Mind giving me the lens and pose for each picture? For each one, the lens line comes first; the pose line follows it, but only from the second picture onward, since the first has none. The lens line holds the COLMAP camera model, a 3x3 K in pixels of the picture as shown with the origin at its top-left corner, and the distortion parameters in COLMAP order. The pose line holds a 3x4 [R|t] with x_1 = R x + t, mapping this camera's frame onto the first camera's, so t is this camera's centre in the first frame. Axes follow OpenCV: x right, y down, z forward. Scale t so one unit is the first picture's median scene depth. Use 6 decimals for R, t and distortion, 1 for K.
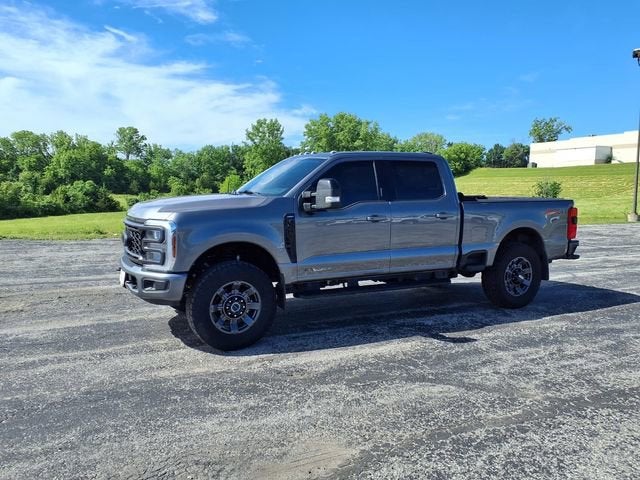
lens RADIAL K [[509.3, 0, 317.9], [0, 509.3, 240.1], [0, 0, 1]] dist [0.060926, -0.080714]
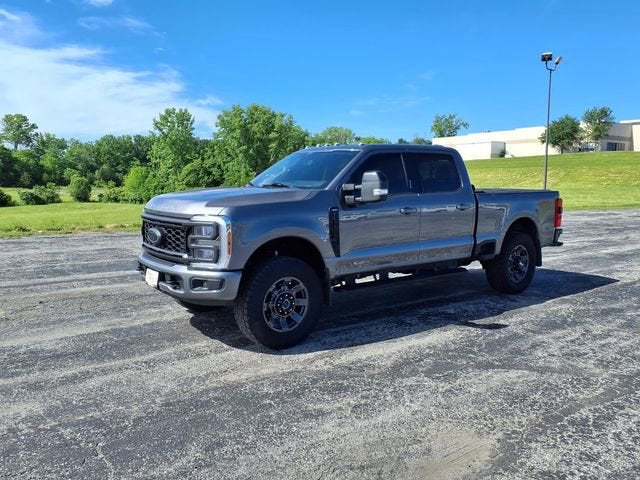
lens RADIAL K [[507.3, 0, 317.9], [0, 507.3, 239.7], [0, 0, 1]] dist [0.062566, -0.085333]
pose [[0.984040, -0.022374, 0.176536, -0.223832], [0.019840, 0.999673, 0.016105, -0.004287], [-0.176839, -0.012346, 0.984162, 0.037249]]
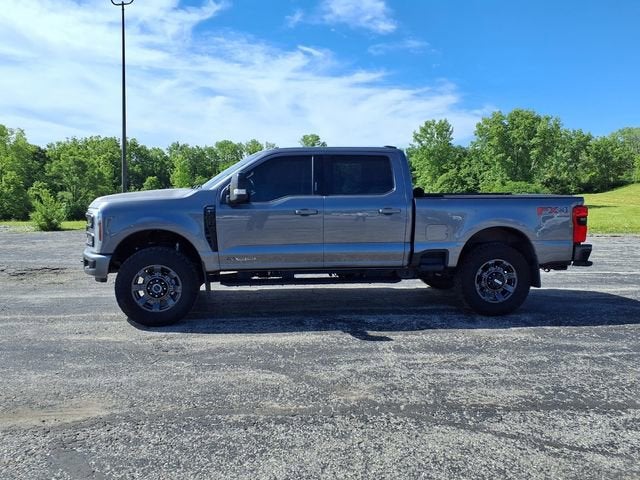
lens RADIAL K [[504.4, 0, 320.0], [0, 504.4, 240.0], [0, 0, 1]] dist [0.074121, -0.101861]
pose [[0.942480, 0.033825, -0.332546, 0.450117], [-0.035245, 0.999377, 0.001765, 0.009502], [0.332398, 0.010057, 0.943086, 0.059452]]
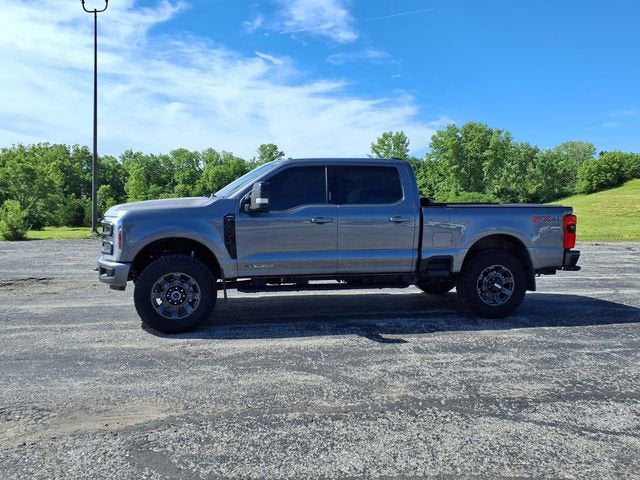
lens RADIAL K [[504.4, 0, 320.0], [0, 504.4, 240.0], [0, 0, 1]] dist [0.074121, -0.101861]
pose [[0.967546, 0.024729, -0.251481, 0.354428], [-0.030652, 0.999337, -0.019662, 0.017348], [0.250828, 0.026732, 0.967662, -0.006675]]
